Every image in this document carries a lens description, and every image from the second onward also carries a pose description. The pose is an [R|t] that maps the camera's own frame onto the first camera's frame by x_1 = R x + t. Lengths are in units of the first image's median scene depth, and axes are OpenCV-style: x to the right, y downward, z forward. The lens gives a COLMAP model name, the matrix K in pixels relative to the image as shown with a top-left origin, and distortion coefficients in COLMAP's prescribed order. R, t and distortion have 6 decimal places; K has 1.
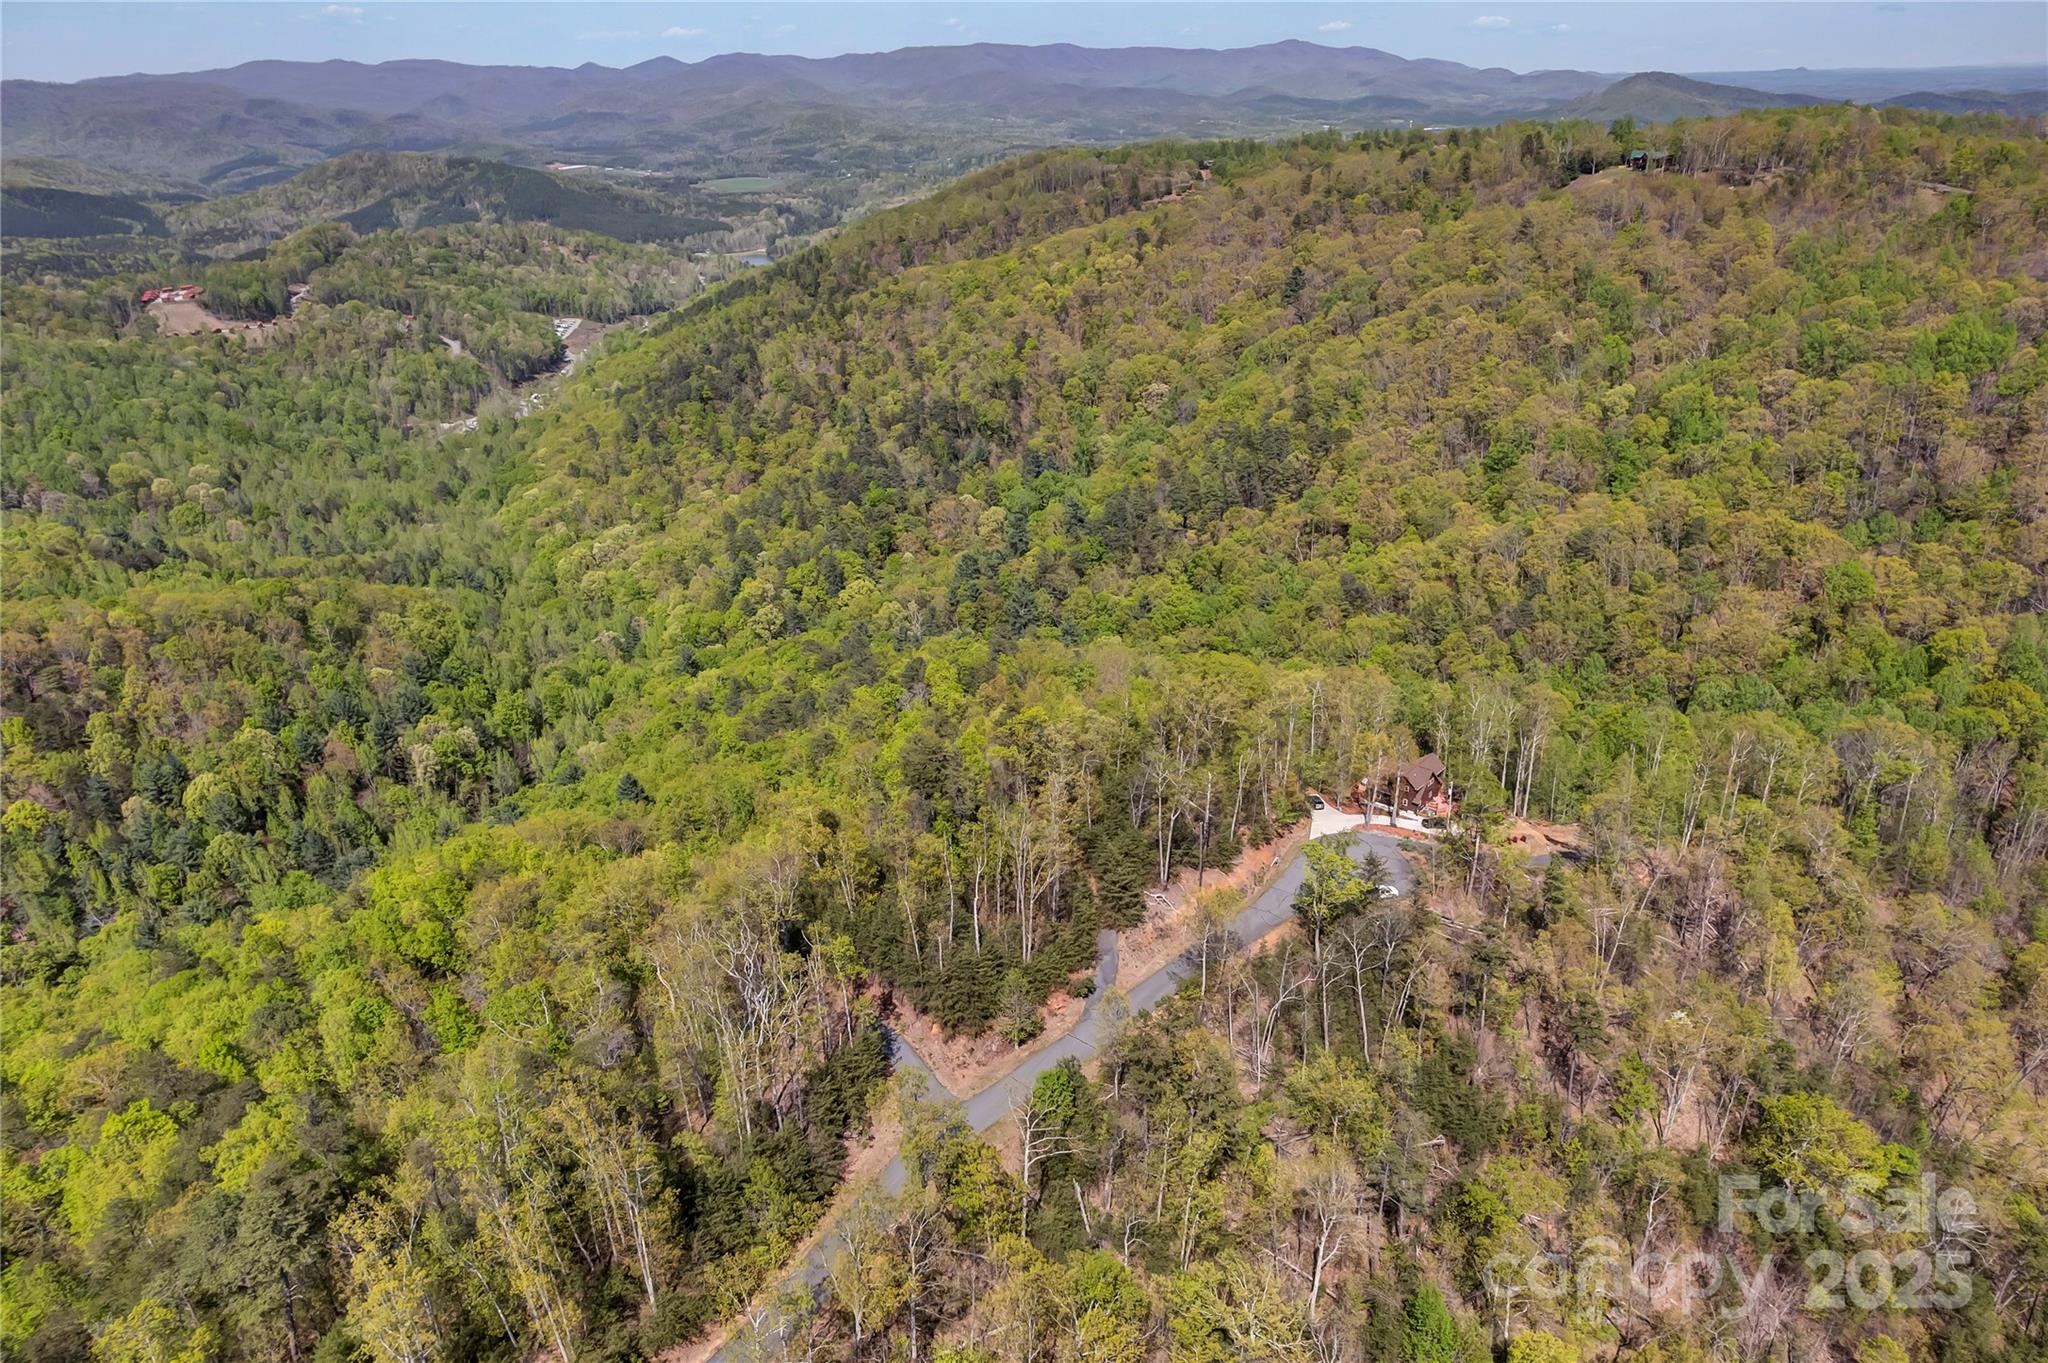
lens RADIAL K [[1310.0, 0, 1028.0], [0, 1310.0, 689.6], [0, 0, 1]] dist [-0.086146, 0.072716]
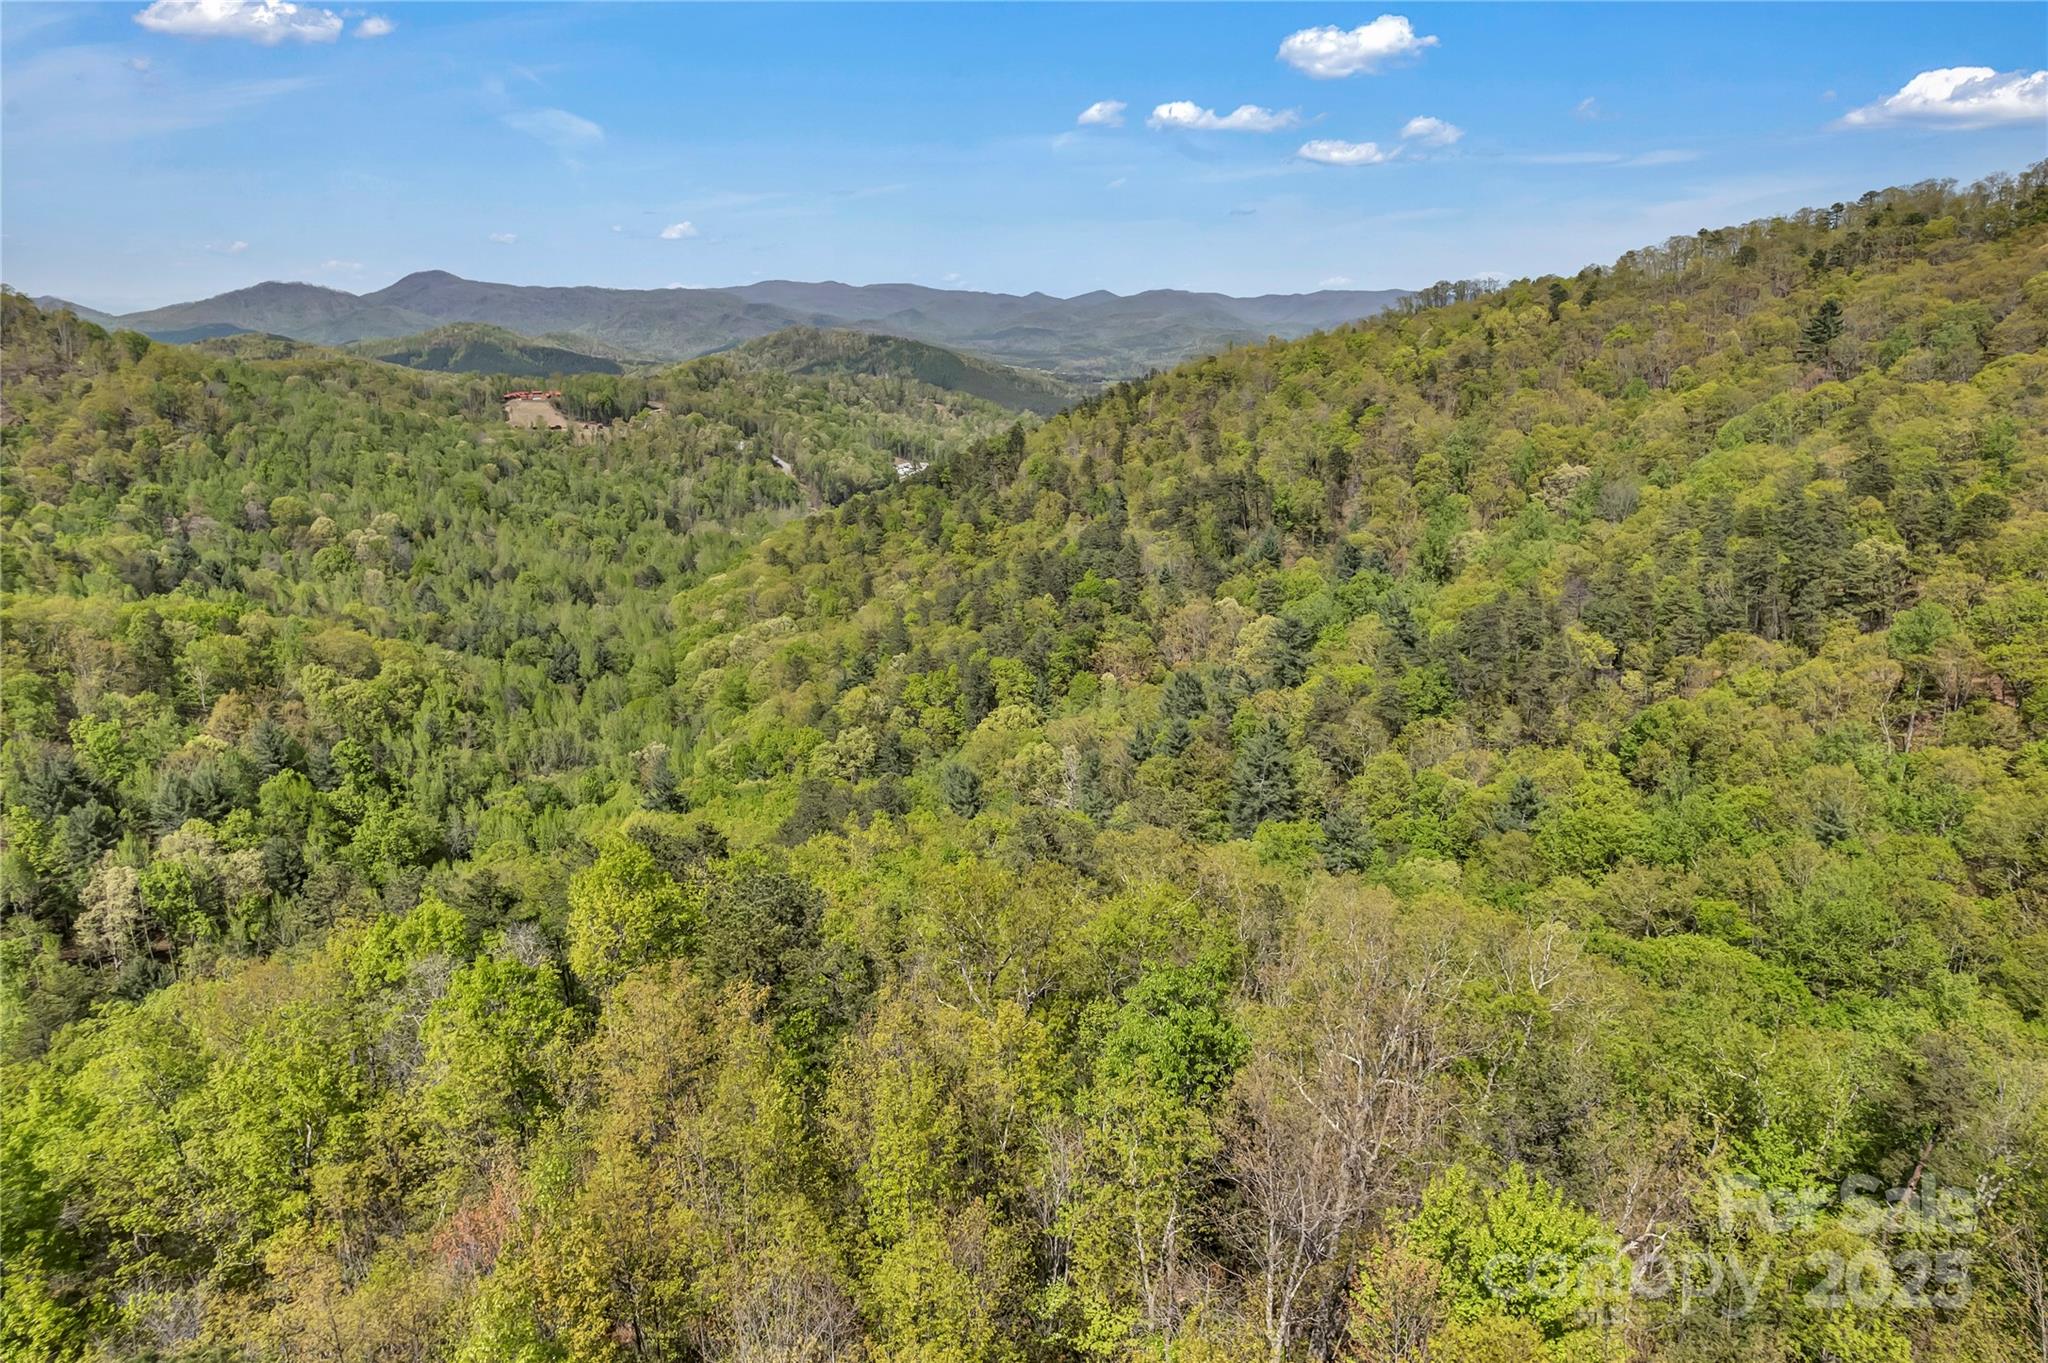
lens RADIAL K [[1310.0, 0, 1028.0], [0, 1310.0, 689.6], [0, 0, 1]] dist [-0.086146, 0.072716]
pose [[0.957023, 0.111913, -0.267548, 0.032715], [-0.150155, 0.980474, -0.126982, -0.016276], [0.248113, 0.161698, 0.955141, 0.420216]]
